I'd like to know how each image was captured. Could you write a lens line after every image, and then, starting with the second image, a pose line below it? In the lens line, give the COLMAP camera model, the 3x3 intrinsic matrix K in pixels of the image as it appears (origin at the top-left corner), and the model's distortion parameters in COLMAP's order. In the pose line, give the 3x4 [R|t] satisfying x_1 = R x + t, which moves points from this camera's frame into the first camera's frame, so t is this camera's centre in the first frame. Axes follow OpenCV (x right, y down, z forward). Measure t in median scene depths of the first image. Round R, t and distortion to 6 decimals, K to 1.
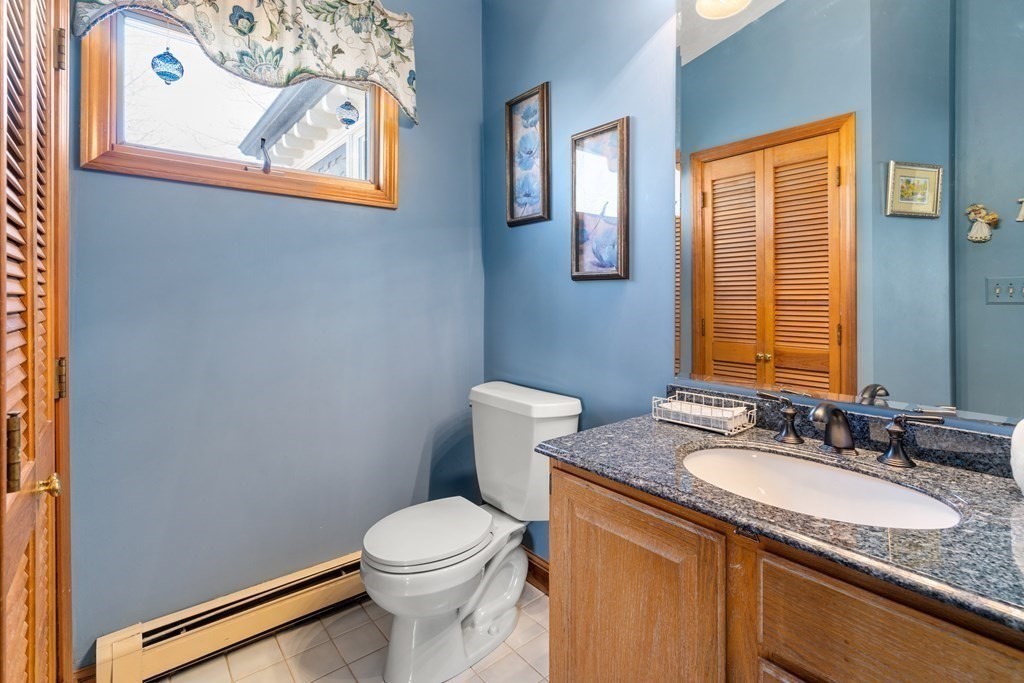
lens RADIAL K [[480.2, 0, 511.0], [0, 480.2, 302.4], [0, 0, 1]] dist [-0.001537, 0.000245]
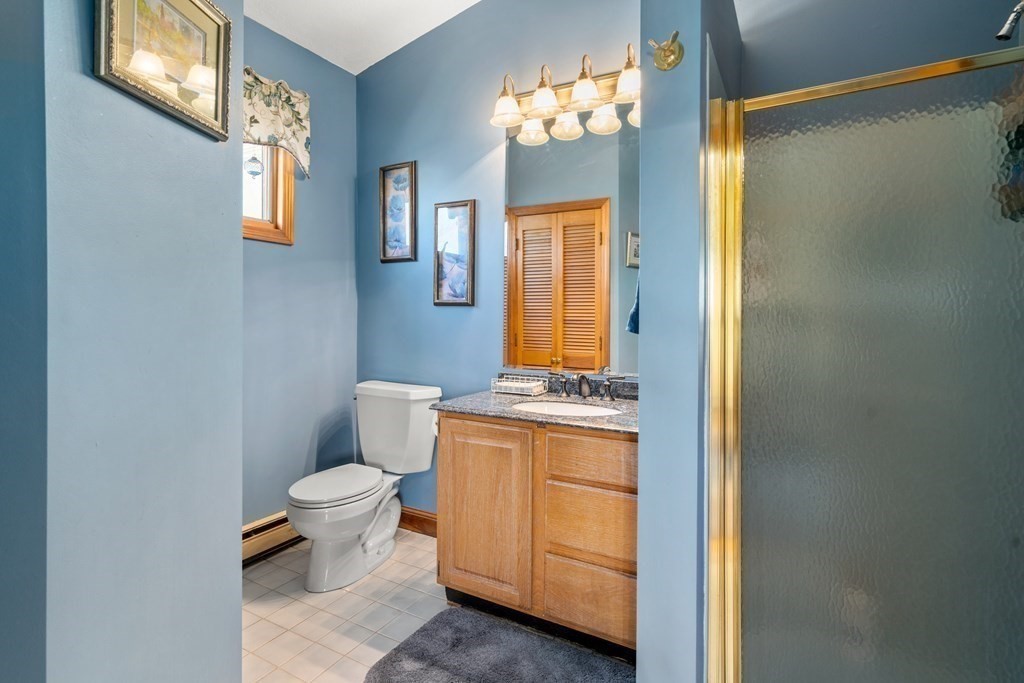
lens RADIAL K [[505.6, 0, 511.2], [0, 505.6, 319.0], [0, 0, 1]] dist [0.000139, 0.000013]
pose [[0.927259, 0.008759, 0.374318, -0.213068], [-0.007958, 0.999962, -0.003686, -0.001880], [-0.374336, 0.000439, 0.927293, -0.459495]]
